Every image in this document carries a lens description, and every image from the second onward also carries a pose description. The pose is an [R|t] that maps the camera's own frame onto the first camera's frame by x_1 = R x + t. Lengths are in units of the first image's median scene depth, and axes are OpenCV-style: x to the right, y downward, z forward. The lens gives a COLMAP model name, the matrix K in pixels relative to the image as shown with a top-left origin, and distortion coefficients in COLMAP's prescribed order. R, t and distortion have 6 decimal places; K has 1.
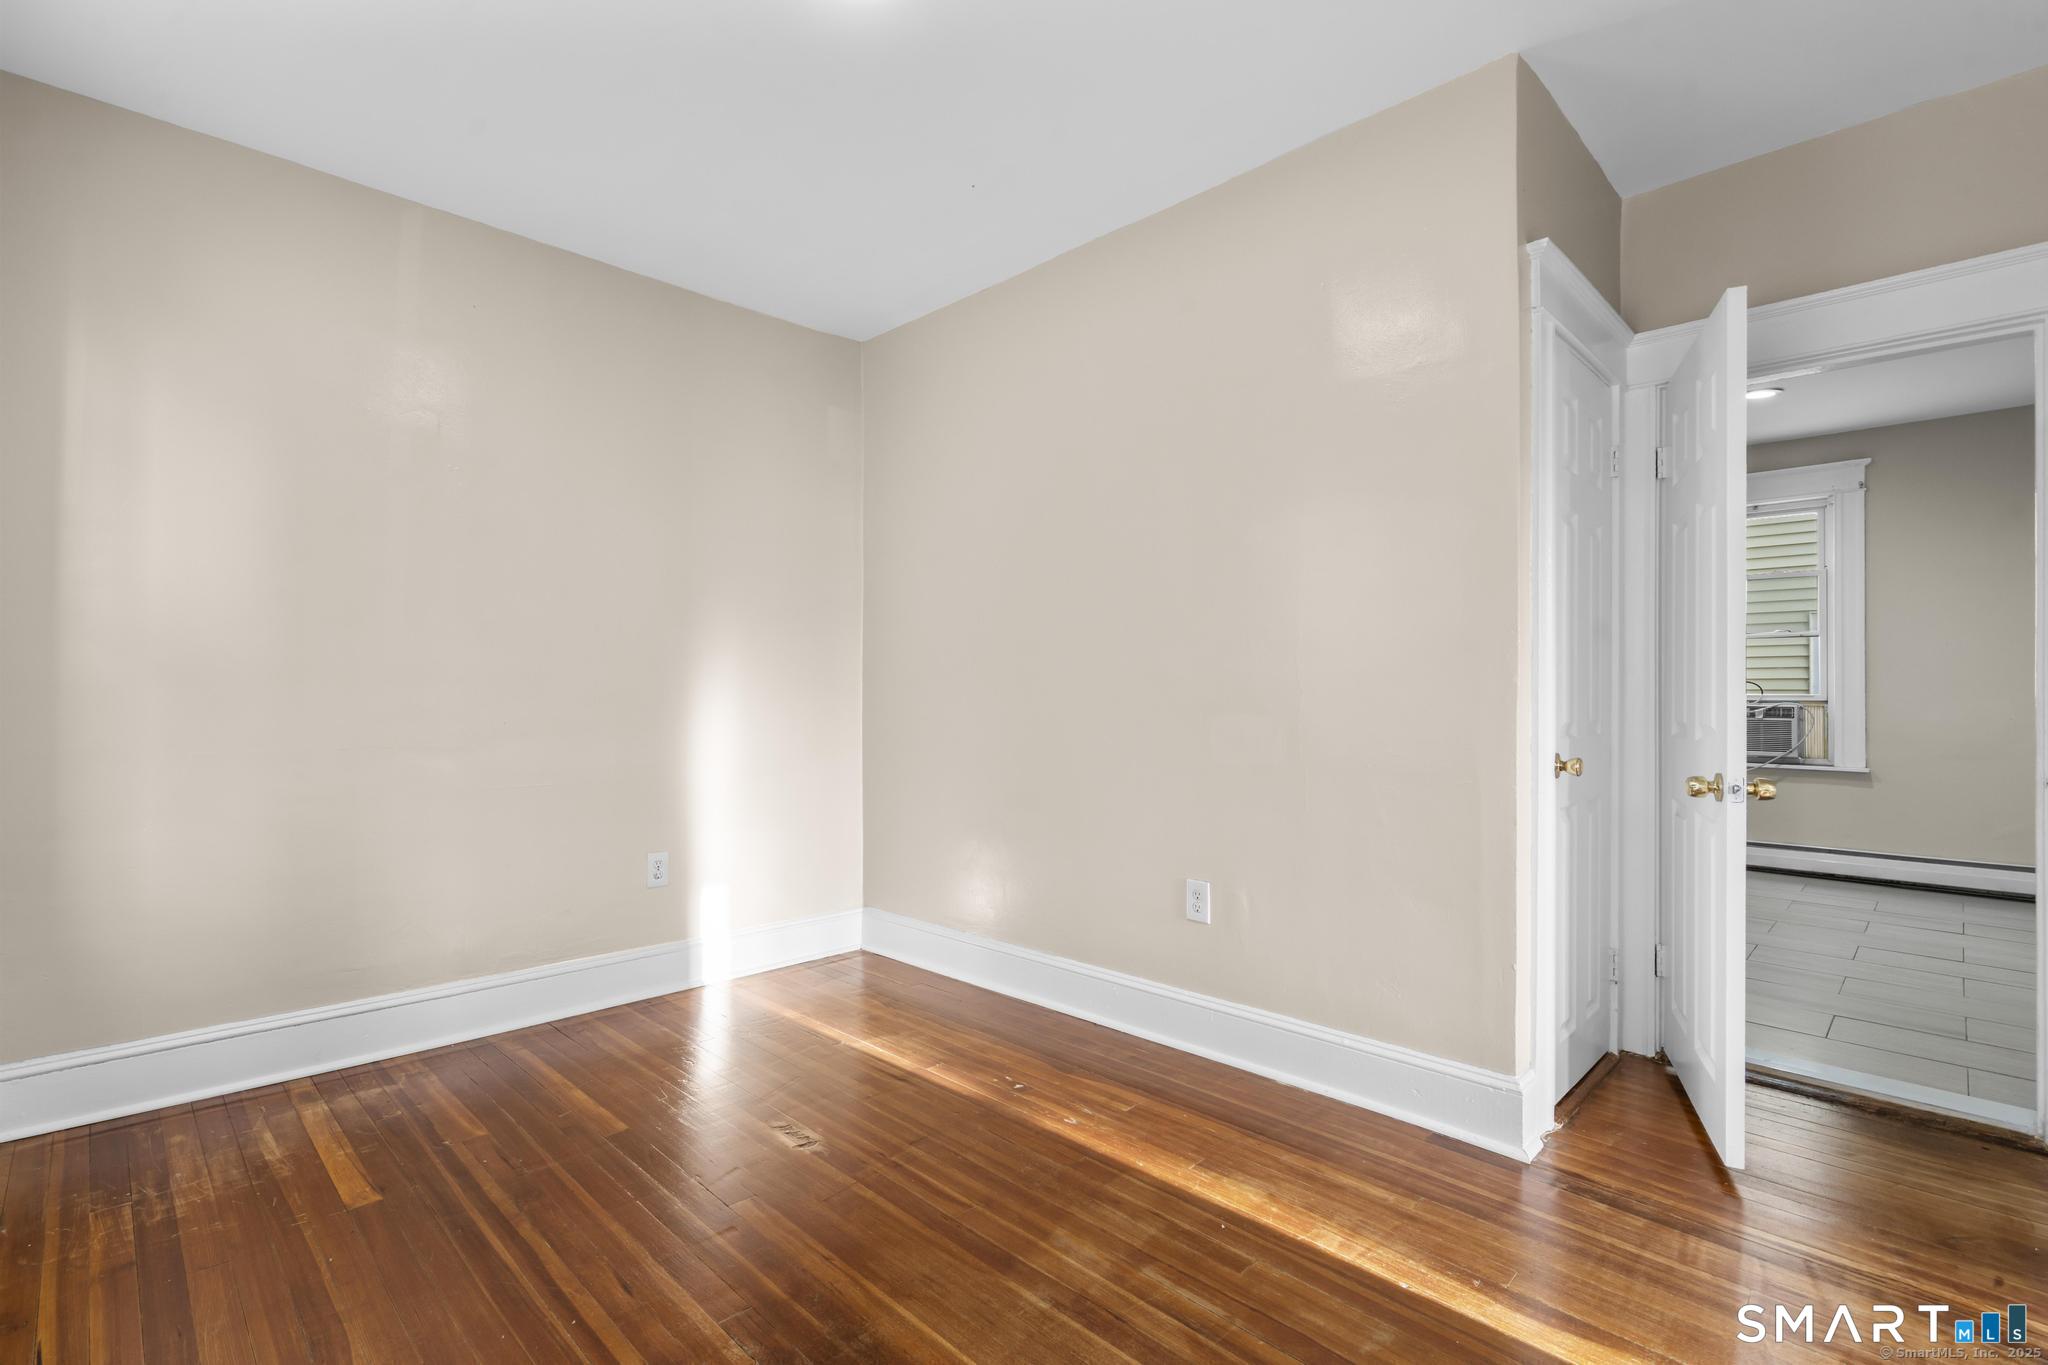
lens RADIAL K [[932.7, 0, 1006.5], [0, 932.7, 685.2], [0, 0, 1]] dist [-0.009532, 0.007508]
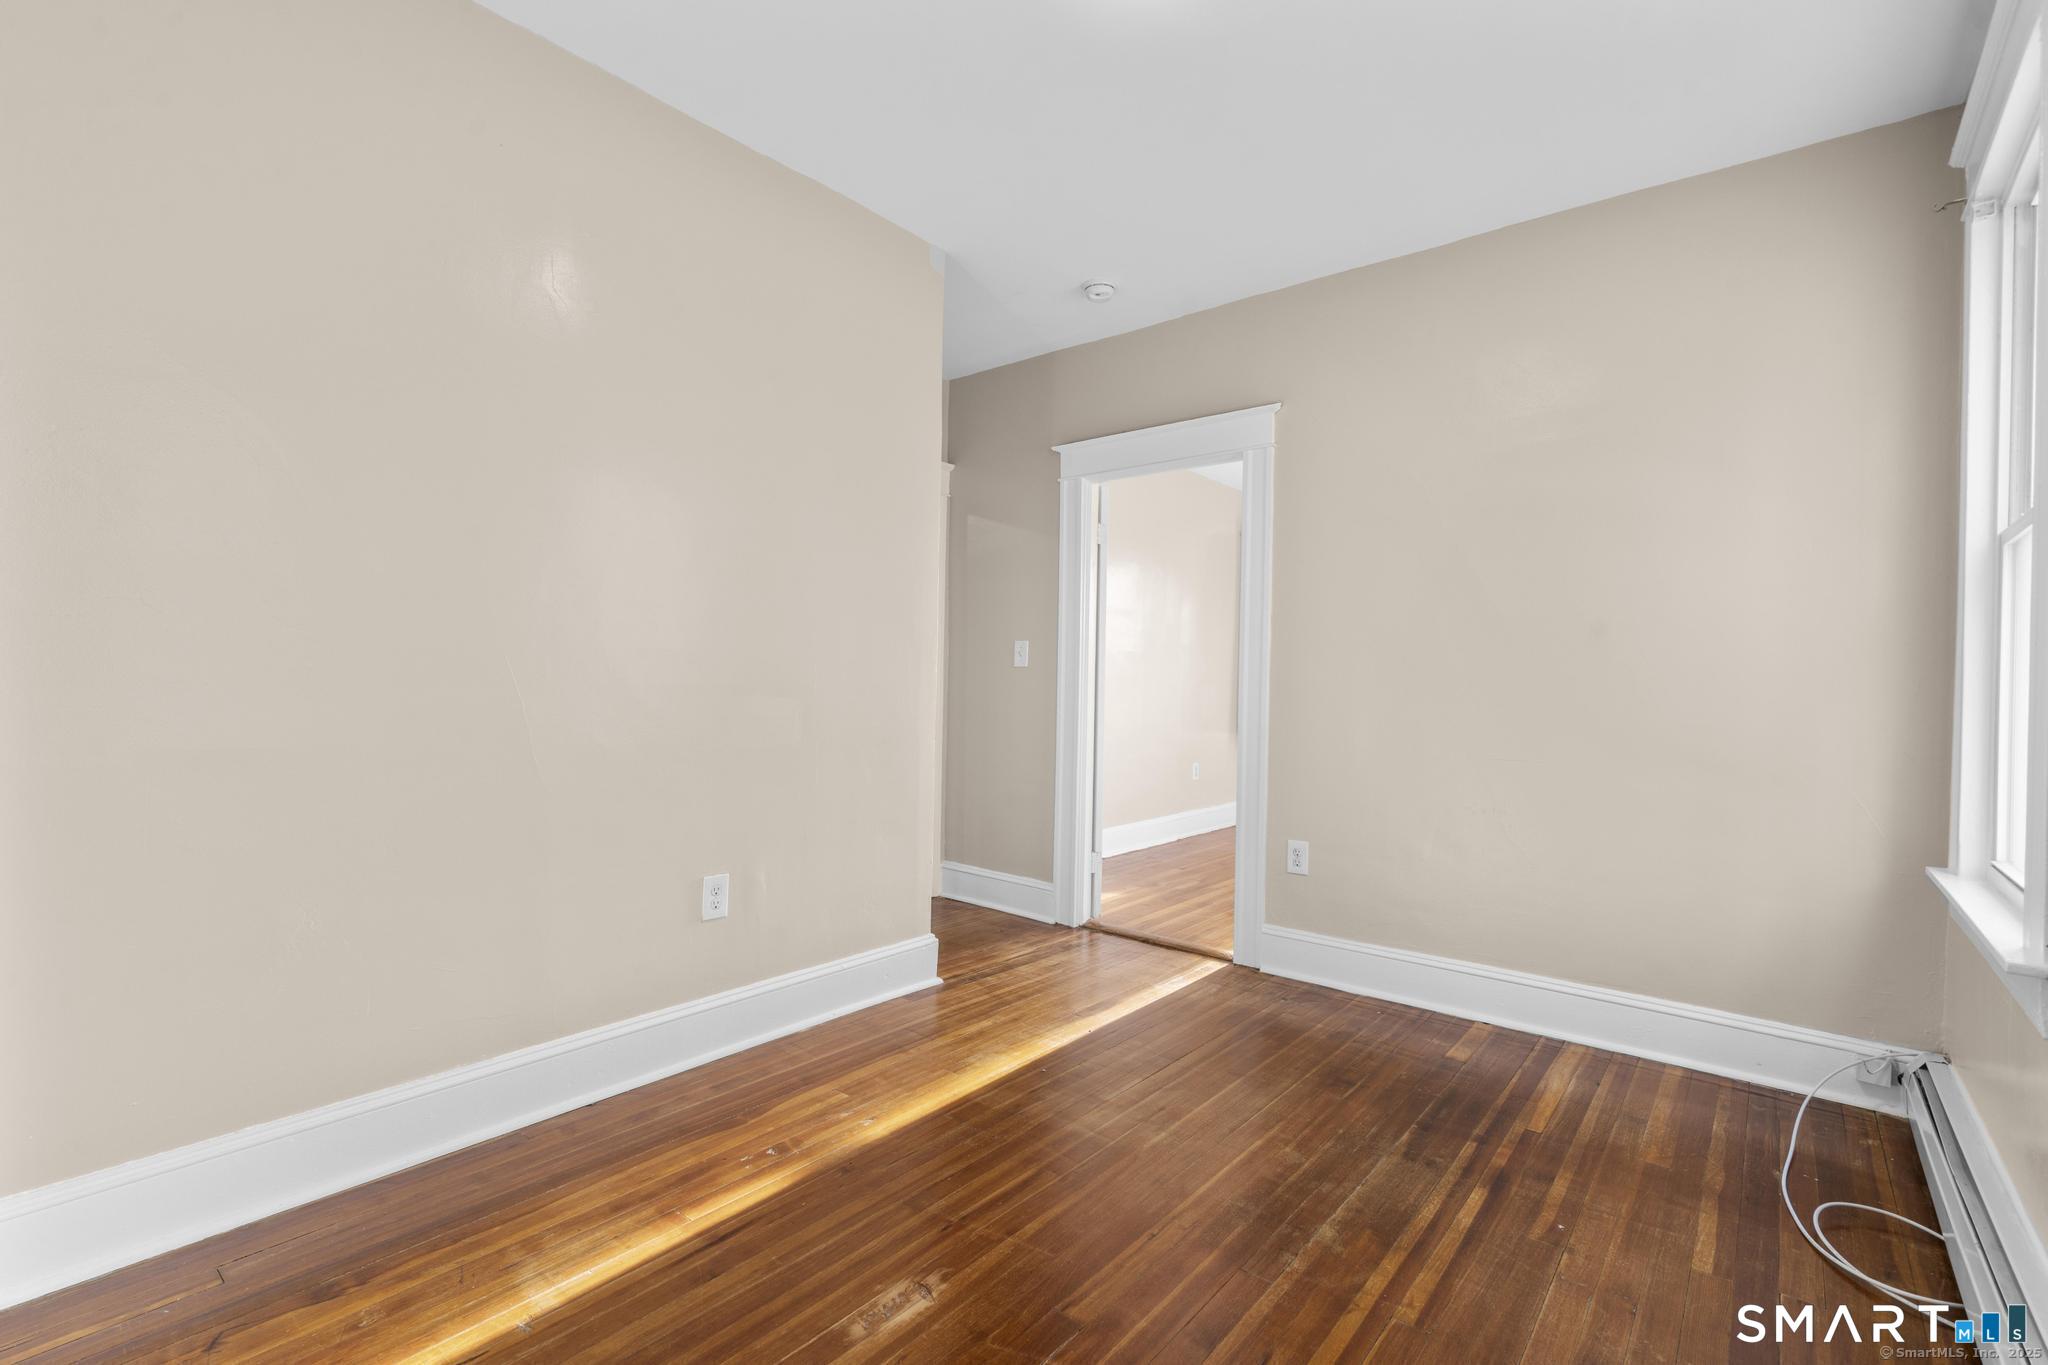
lens RADIAL K [[932.7, 0, 1006.5], [0, 932.7, 685.2], [0, 0, 1]] dist [-0.009532, 0.007508]
pose [[-0.096485, -0.007741, 0.995304, -0.899217], [-0.027495, 0.999609, 0.005109, 0.007647], [-0.994955, -0.026873, -0.096661, 0.963011]]
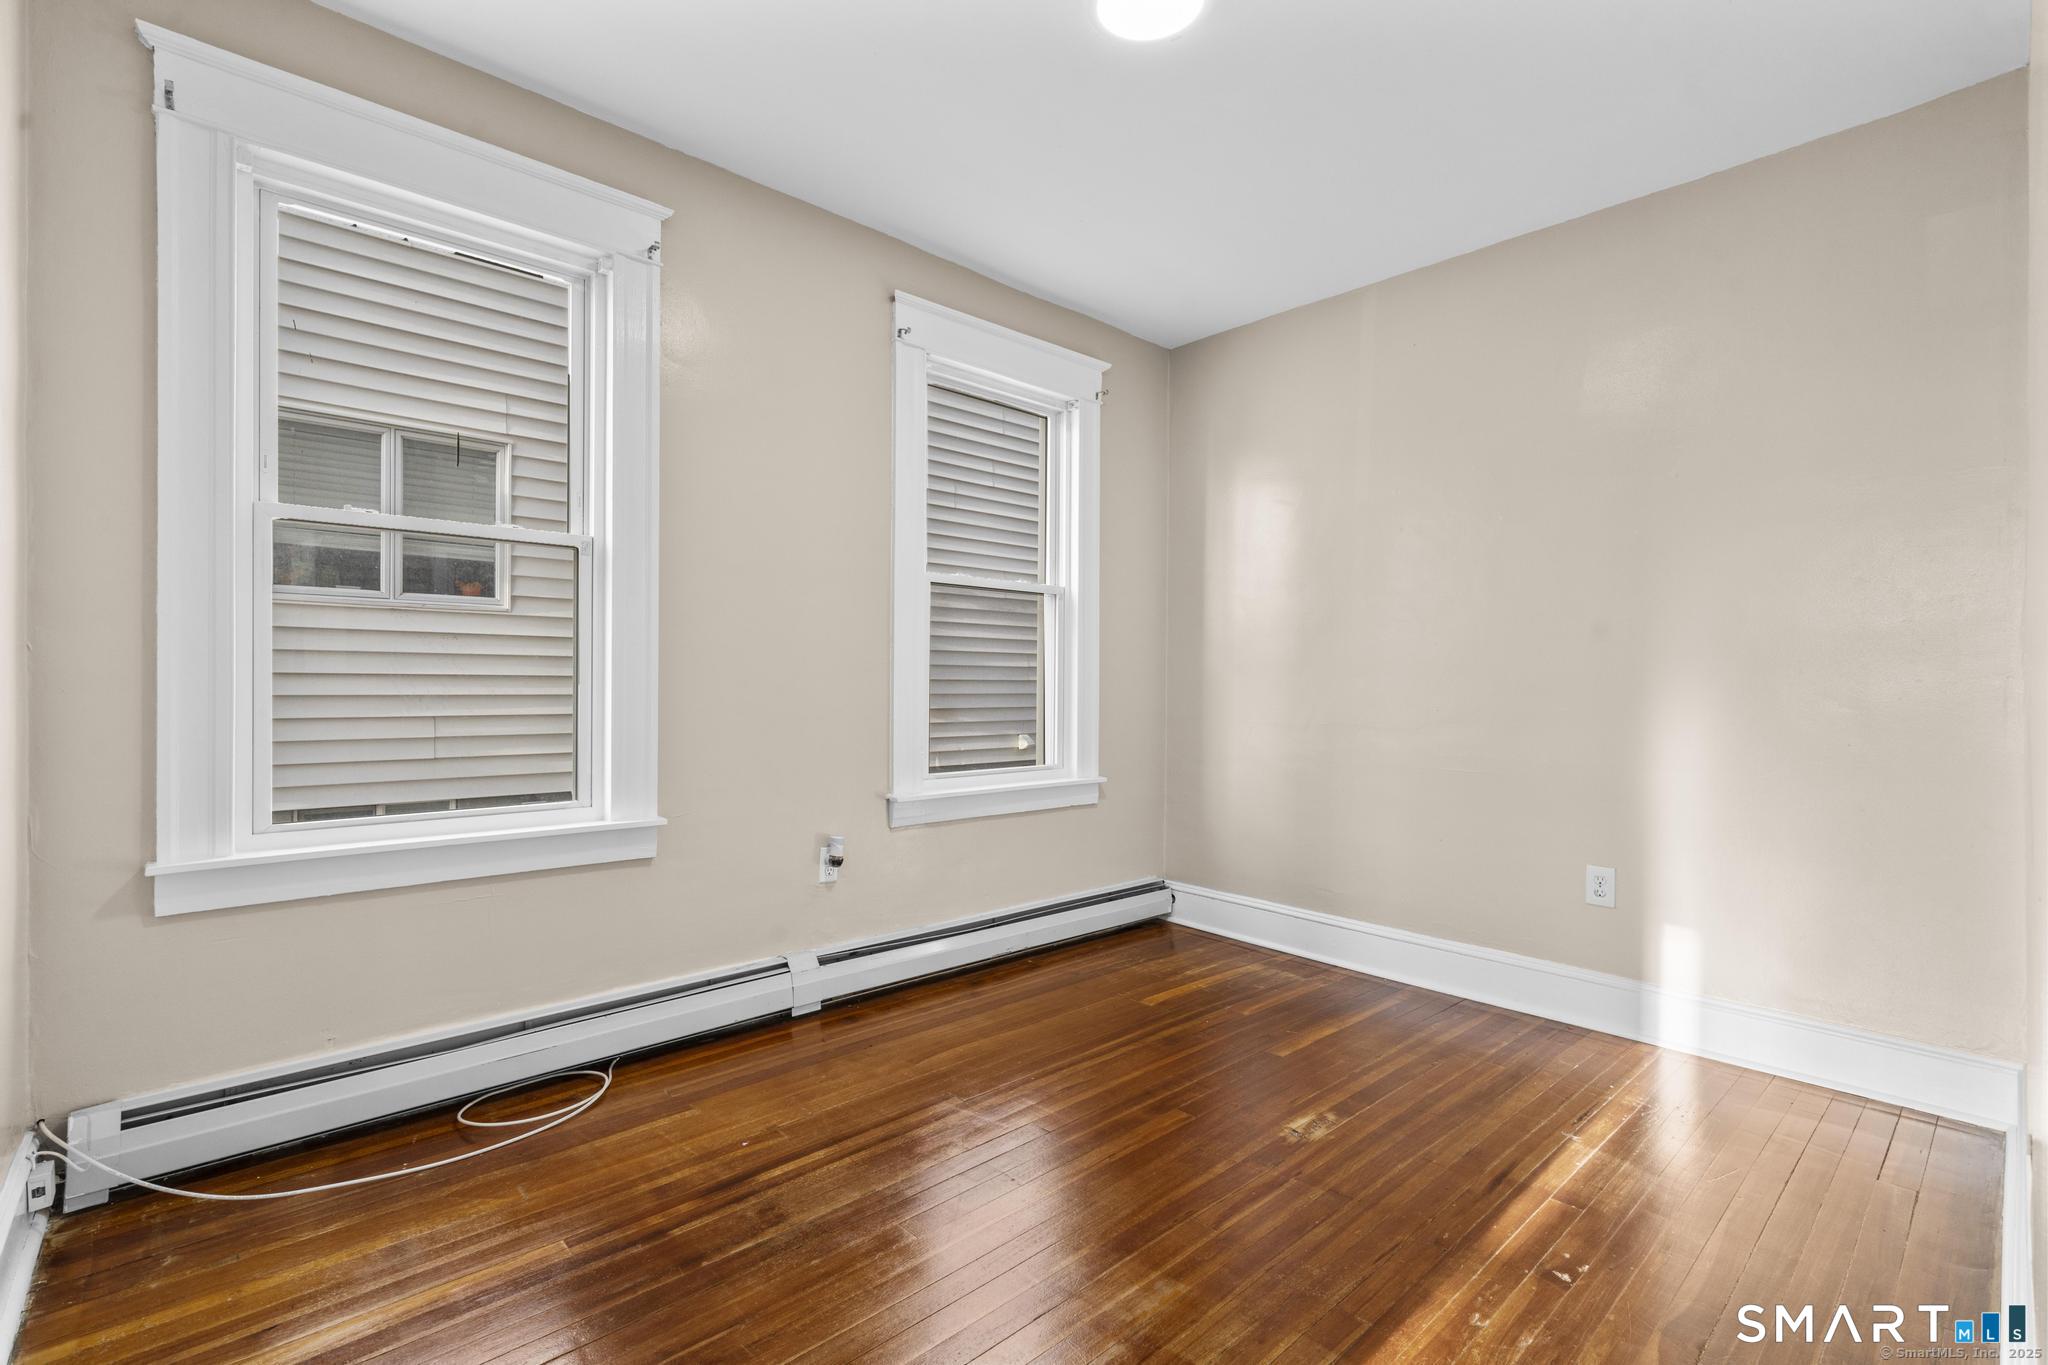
lens RADIAL K [[932.7, 0, 1006.5], [0, 932.7, 685.2], [0, 0, 1]] dist [-0.009532, 0.007508]
pose [[-0.040328, 0.000260, -0.999186, 0.748701], [-0.001140, 0.999999, 0.000306, 0.014358], [0.999186, 0.001152, -0.040328, 0.690683]]
